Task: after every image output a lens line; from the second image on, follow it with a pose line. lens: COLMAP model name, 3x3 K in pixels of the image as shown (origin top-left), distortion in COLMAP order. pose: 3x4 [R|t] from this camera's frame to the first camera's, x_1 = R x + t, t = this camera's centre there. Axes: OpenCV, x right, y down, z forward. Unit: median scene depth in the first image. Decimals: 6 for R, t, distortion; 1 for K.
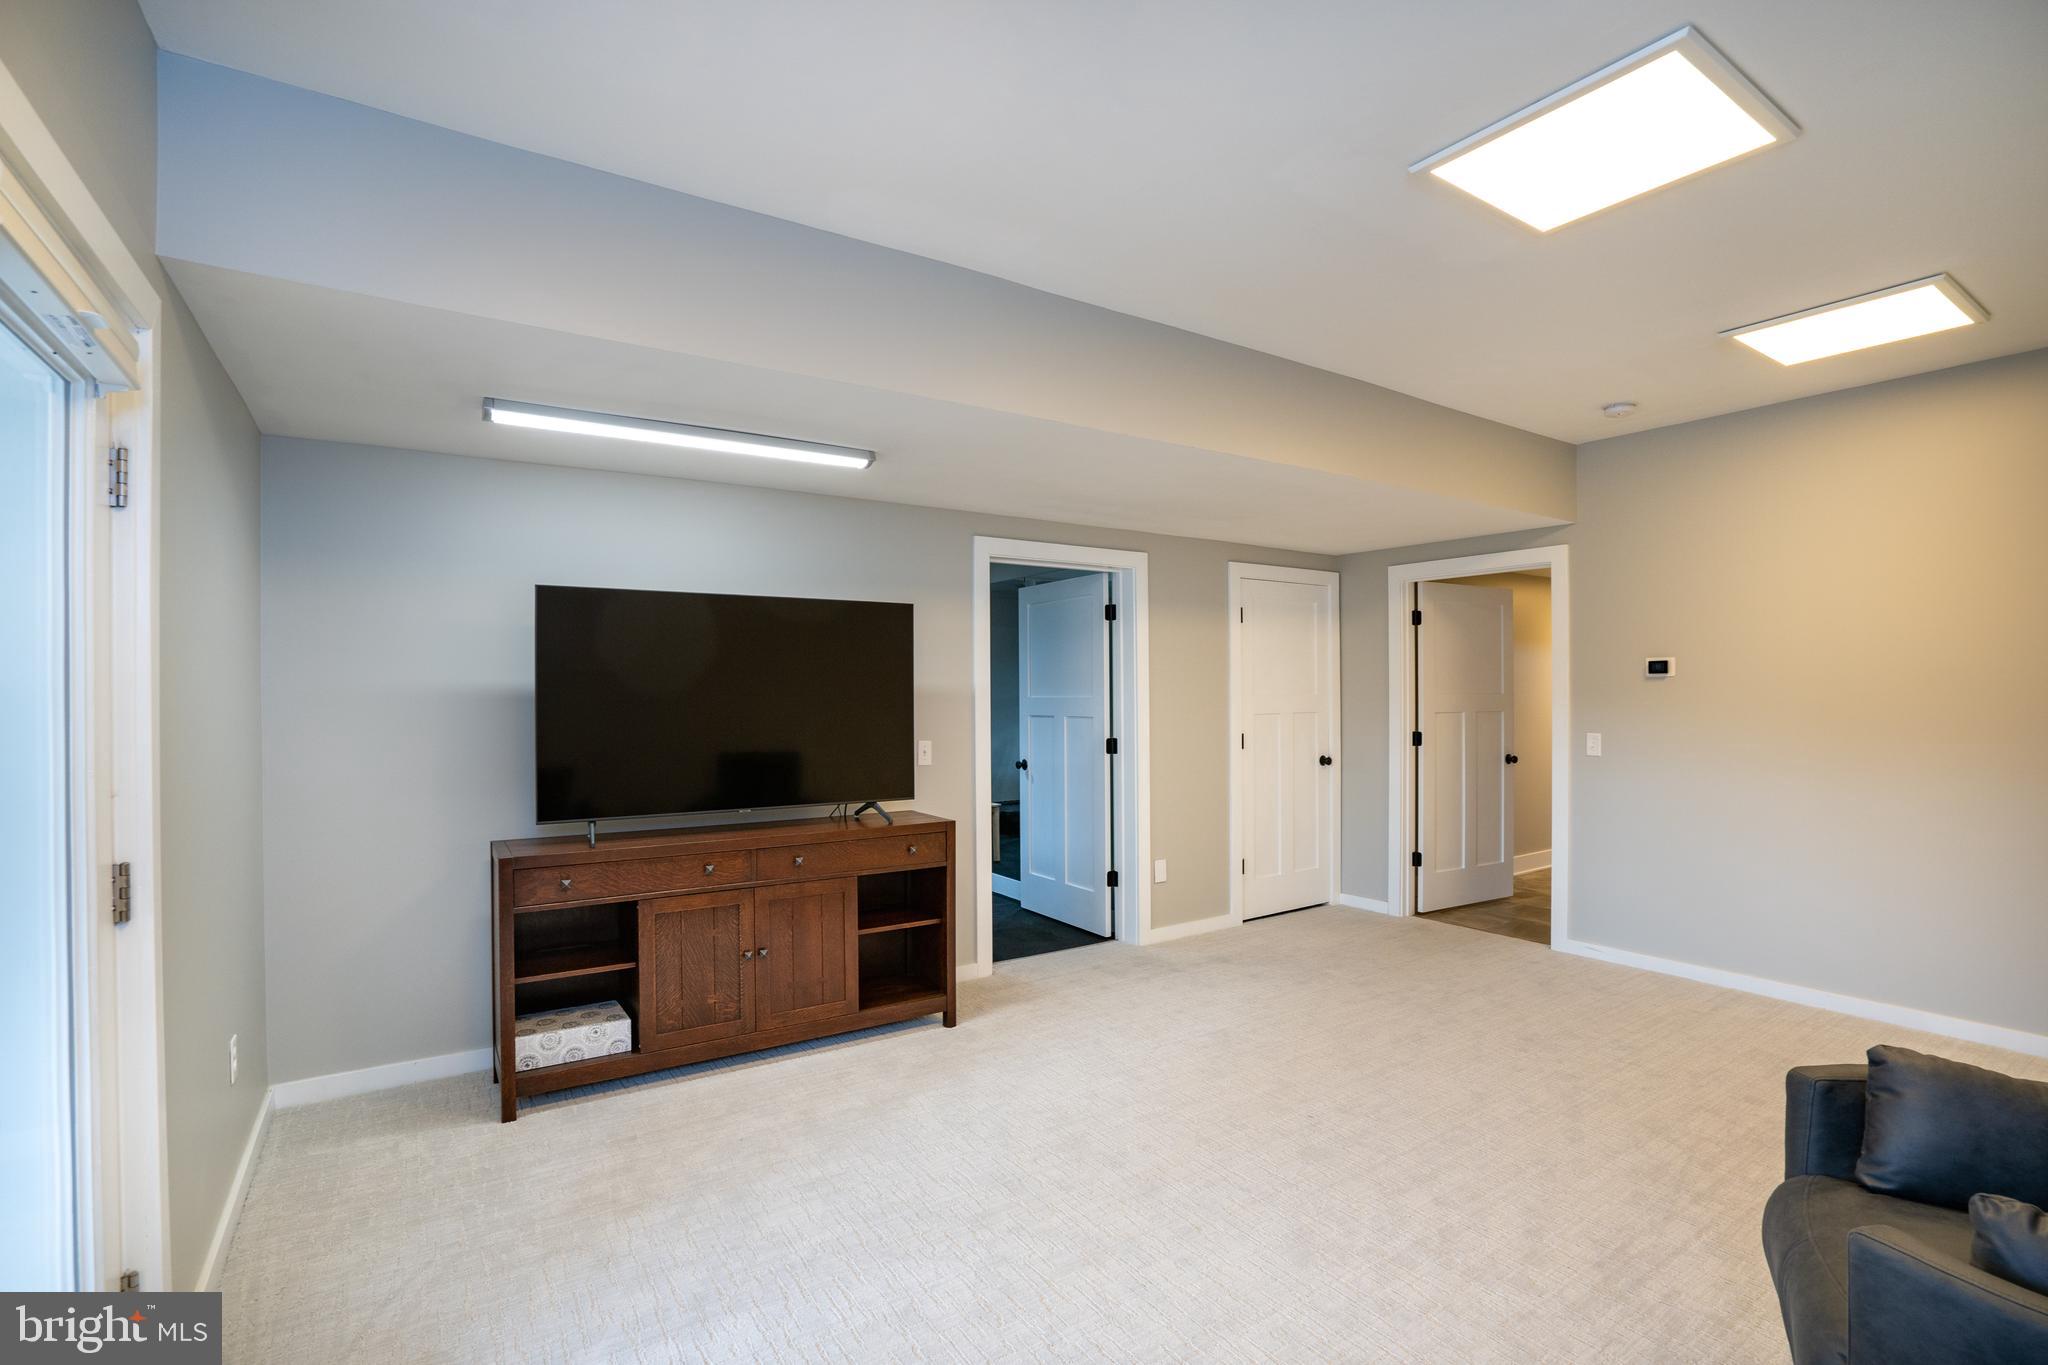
lens RADIAL K [[945.4, 0, 1029.0], [0, 945.4, 693.4], [0, 0, 1]] dist [-0.066075, 0.029883]
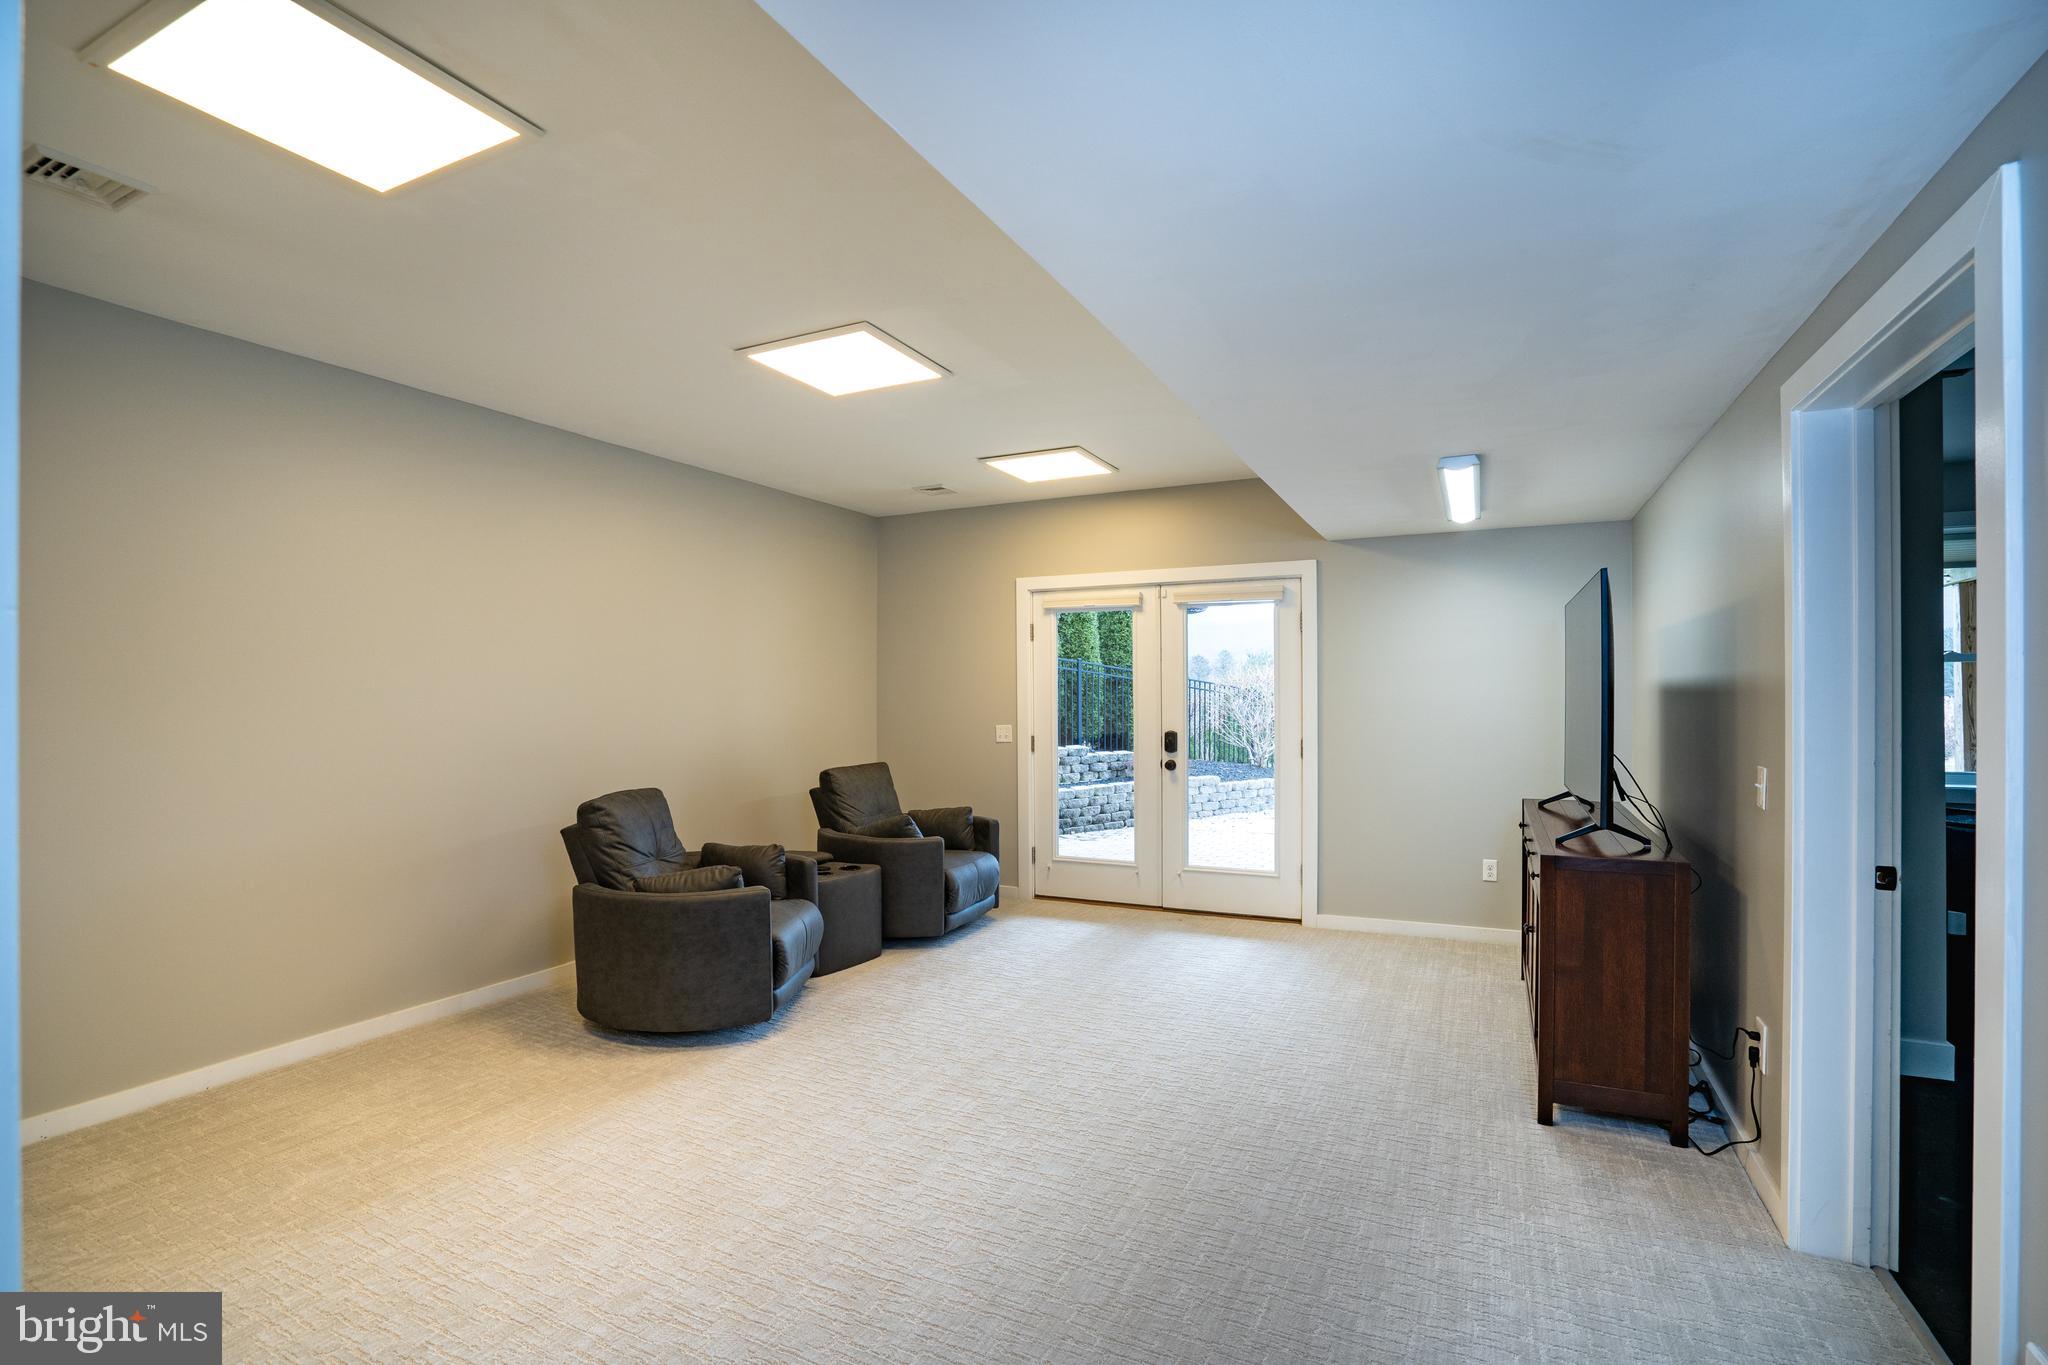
lens RADIAL K [[945.4, 0, 1029.0], [0, 945.4, 693.4], [0, 0, 1]] dist [-0.066075, 0.029883]
pose [[-0.858448, 0.005511, -0.512871, 0.698685], [0.002863, 0.999978, 0.005953, -0.000045], [0.512892, 0.003642, -0.858445, 1.520183]]
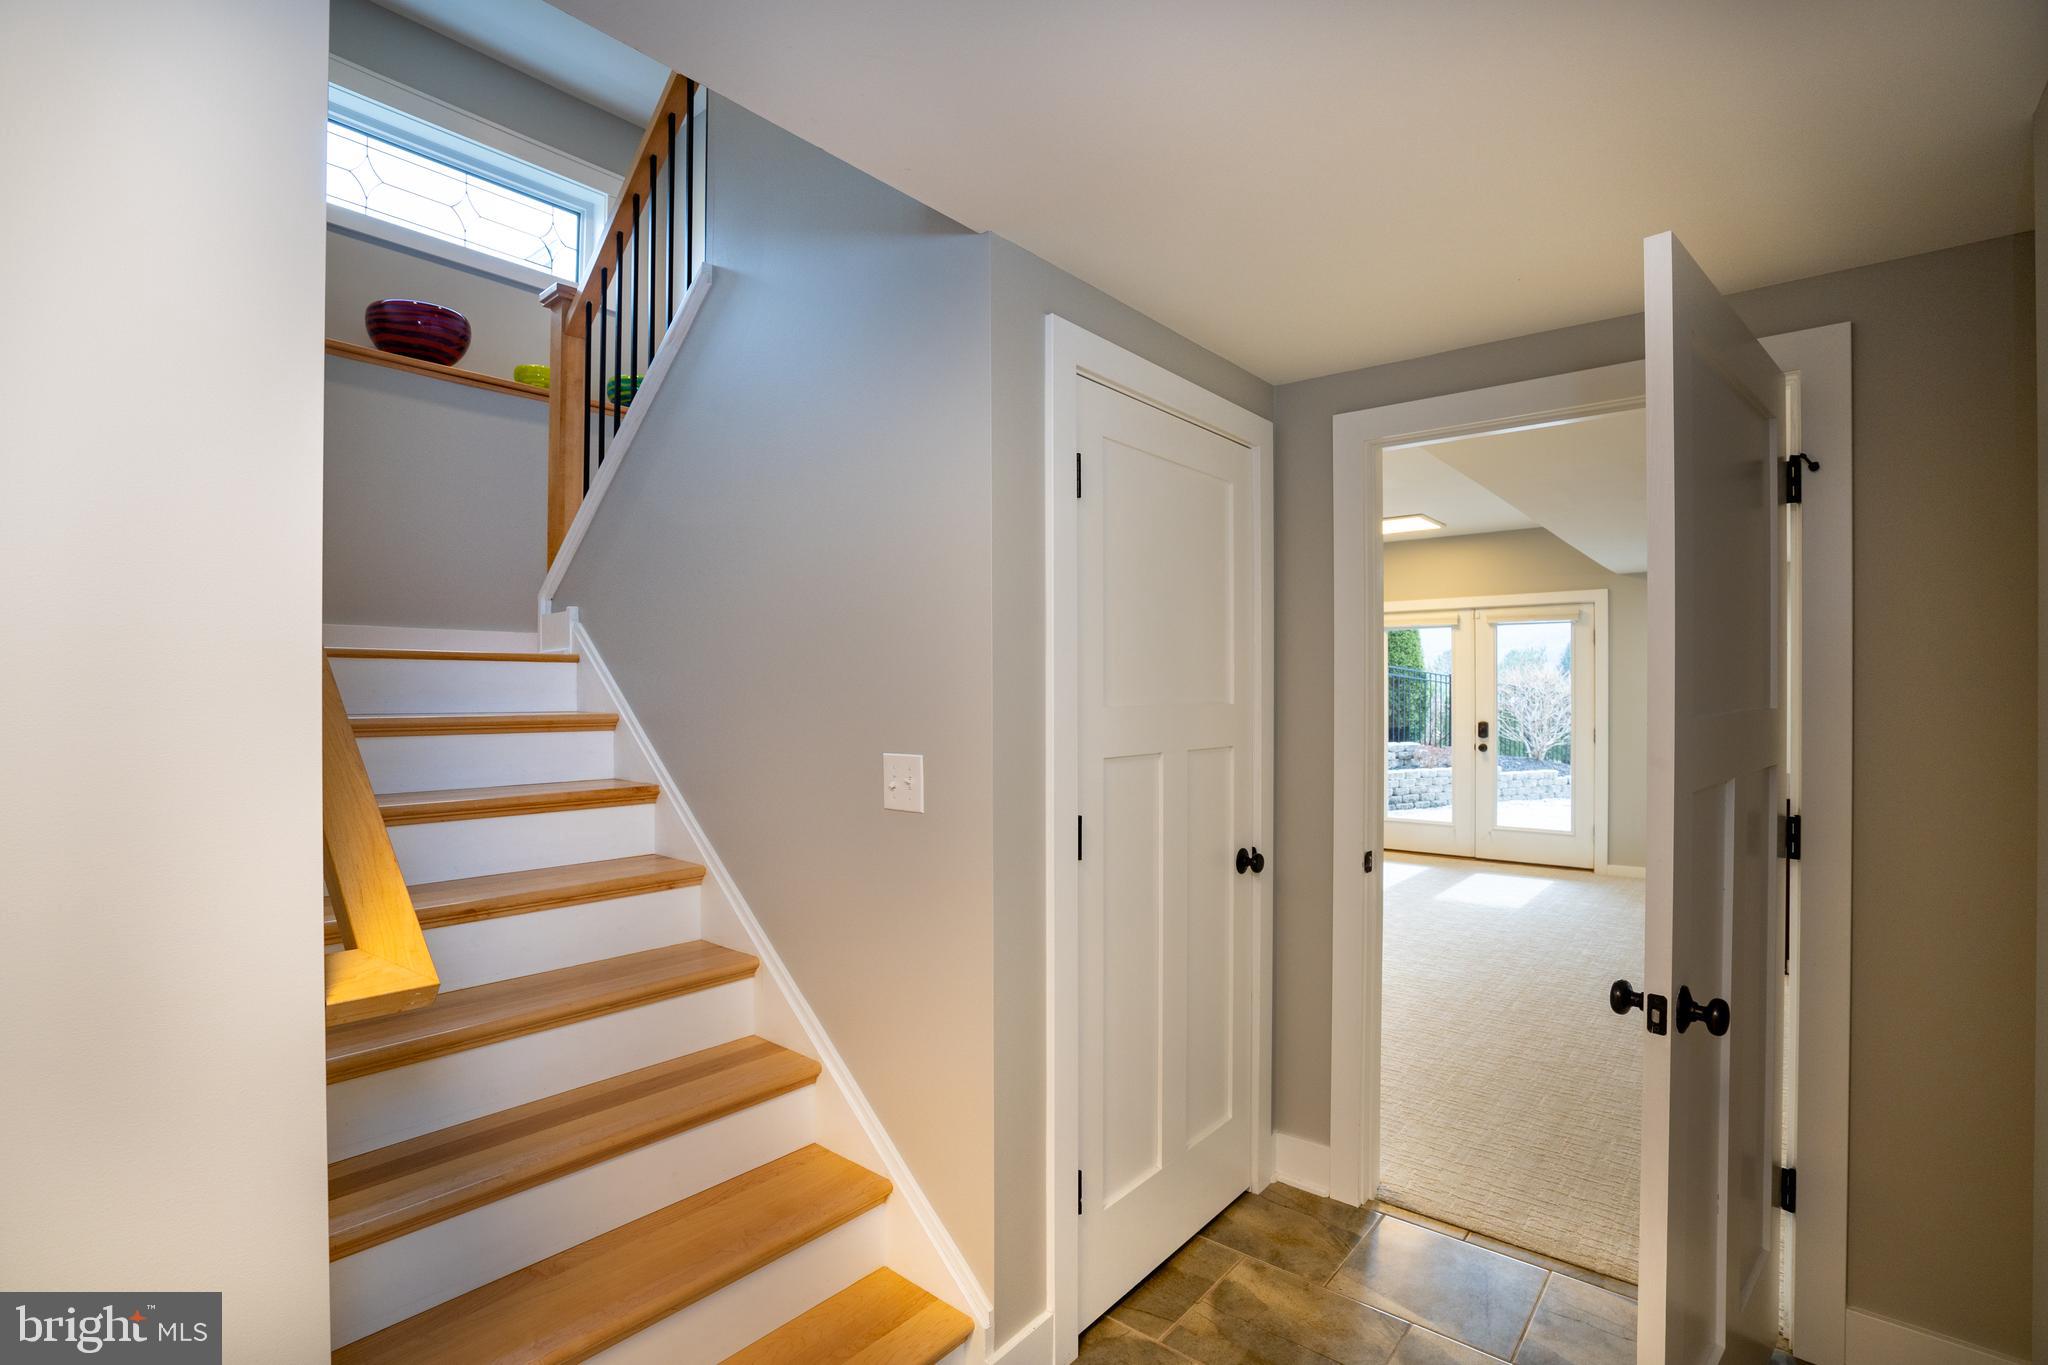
lens RADIAL K [[945.4, 0, 1029.0], [0, 945.4, 693.4], [0, 0, 1]] dist [-0.066075, 0.029883]
pose [[-0.956694, 0.005909, -0.291035, 1.226725], [0.003295, 0.999950, 0.009471, -0.010690], [0.291077, 0.008102, -0.956665, 1.941822]]
